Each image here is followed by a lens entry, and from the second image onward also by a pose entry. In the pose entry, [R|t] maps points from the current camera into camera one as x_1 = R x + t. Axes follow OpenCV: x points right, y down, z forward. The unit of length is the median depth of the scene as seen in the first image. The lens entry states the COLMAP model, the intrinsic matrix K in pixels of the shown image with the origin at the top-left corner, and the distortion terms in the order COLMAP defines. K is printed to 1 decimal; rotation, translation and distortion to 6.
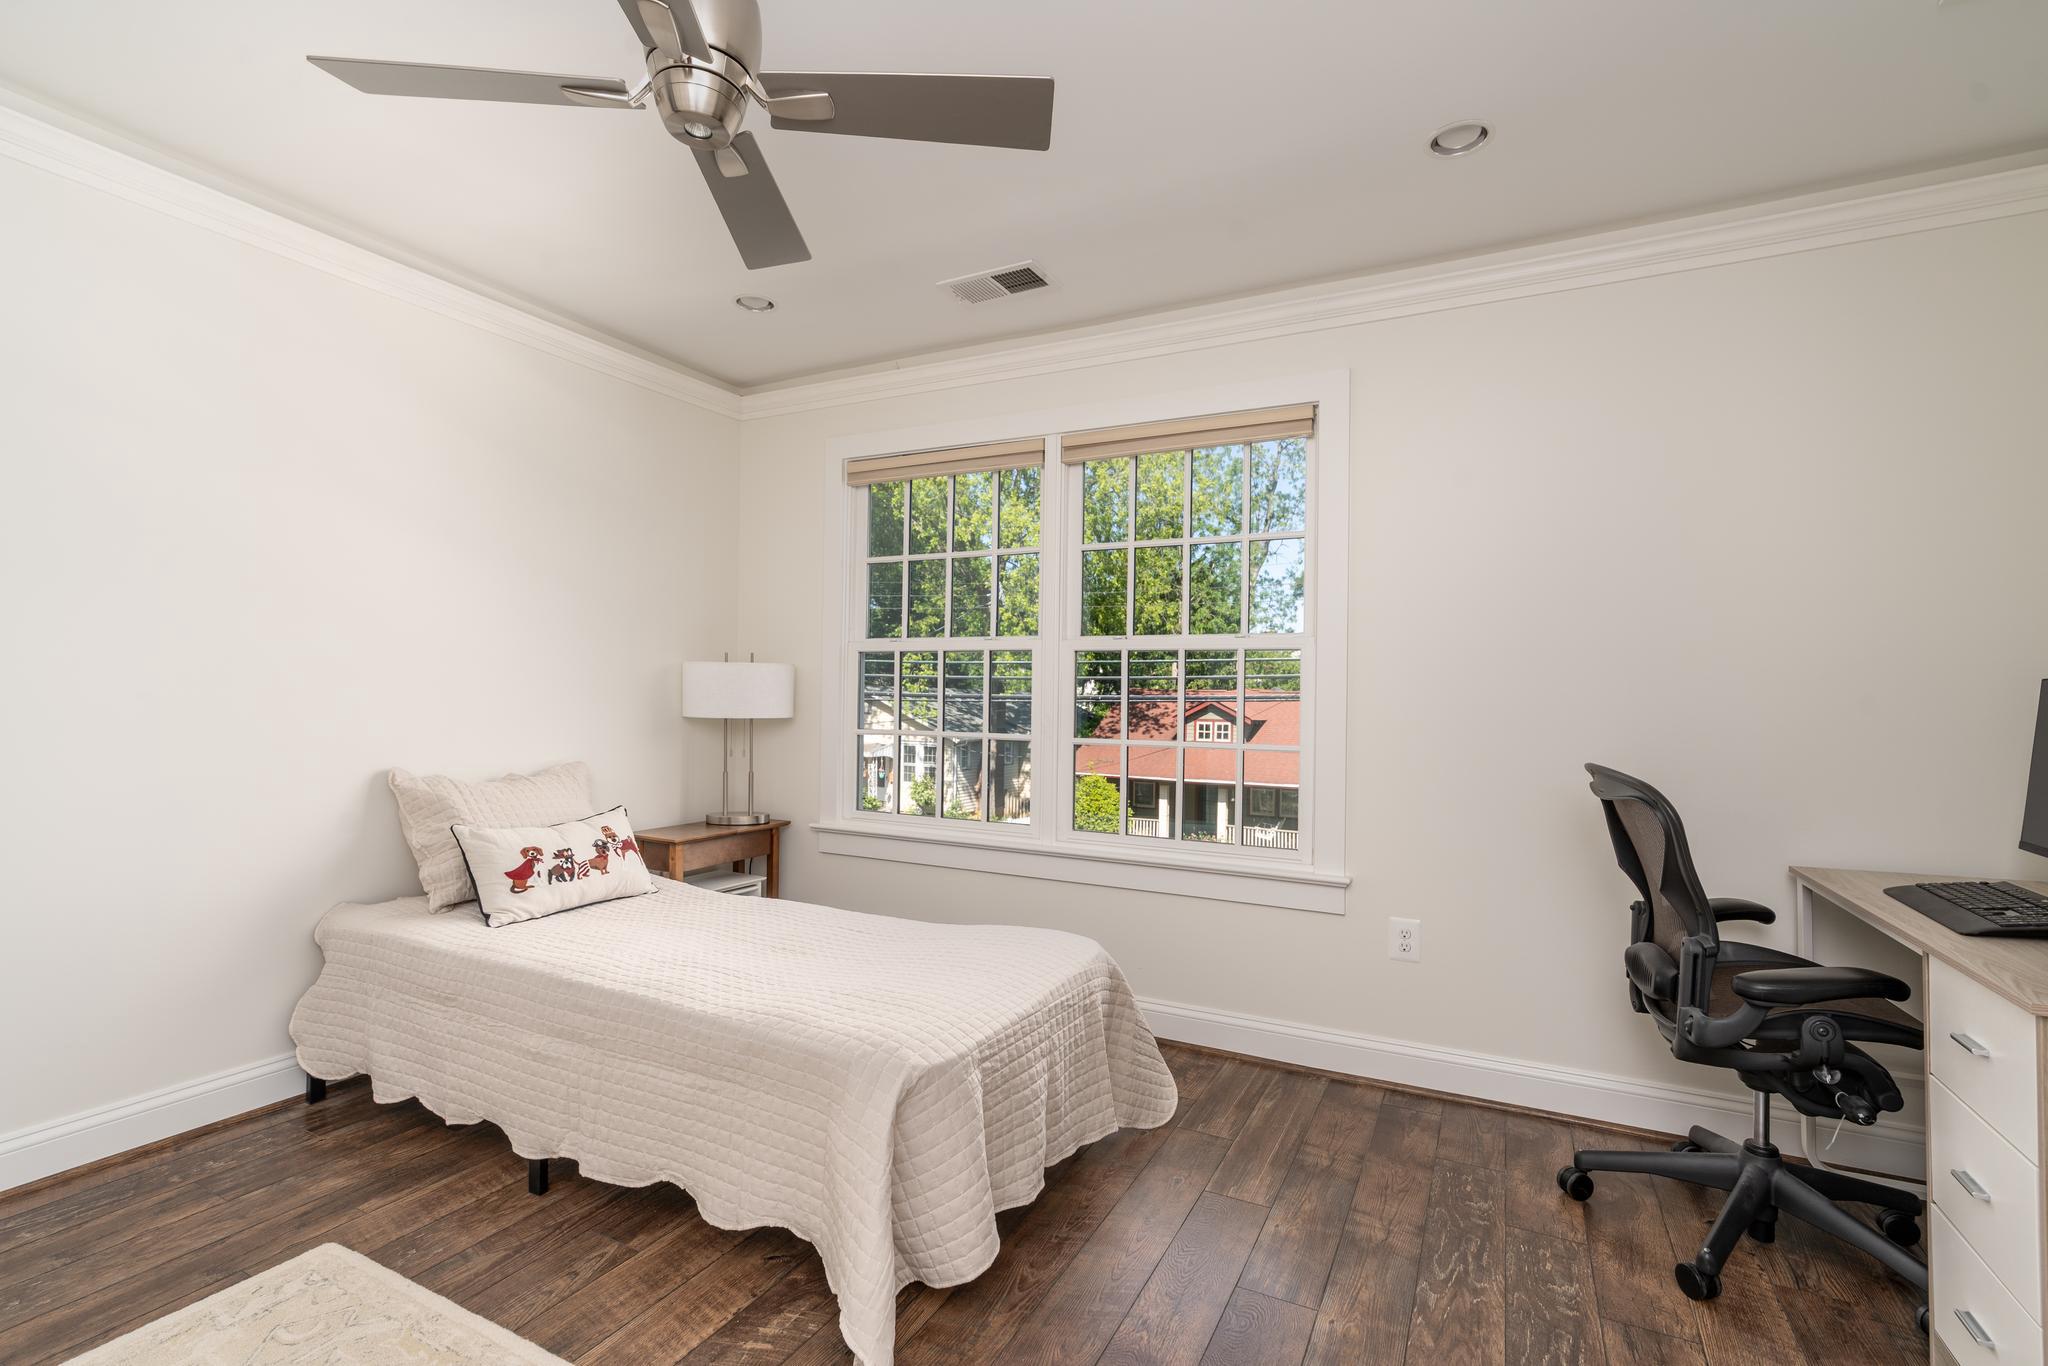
lens RADIAL K [[949.7, 0, 1031.2], [0, 949.7, 692.4], [0, 0, 1]] dist [-0.004900, -0.000351]
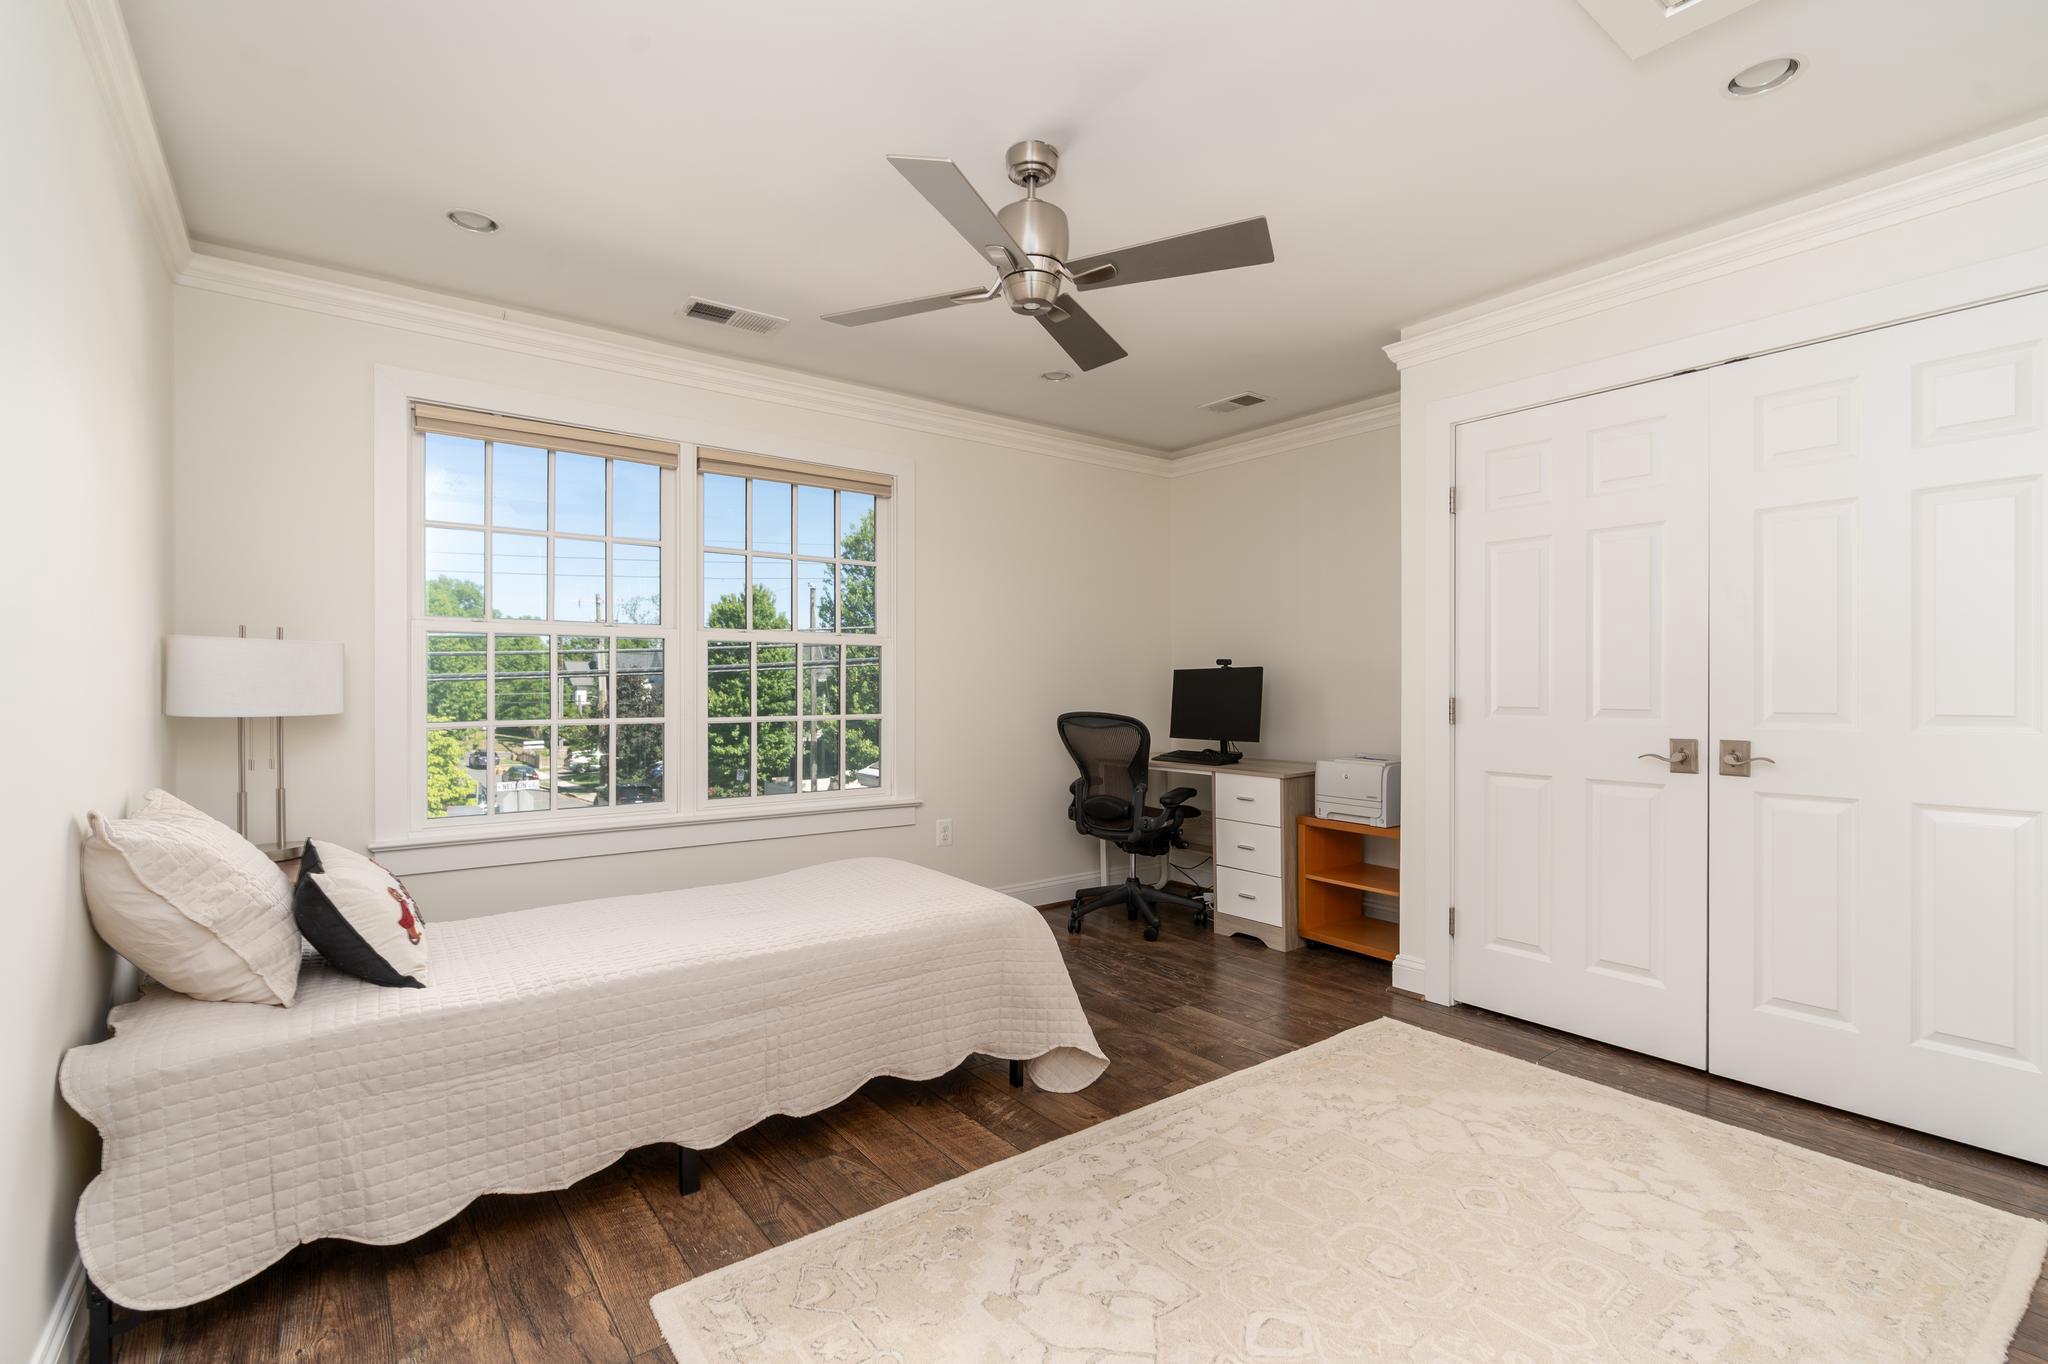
lens RADIAL K [[949.7, 0, 1043.7], [0, 949.7, 675.2], [0, 0, 1]] dist [-0.004900, -0.000351]
pose [[0.400630, -0.004246, 0.916230, -1.304131], [-0.000932, 0.999987, 0.005042, -0.015413], [-0.916240, -0.002874, 0.400620, 0.273521]]
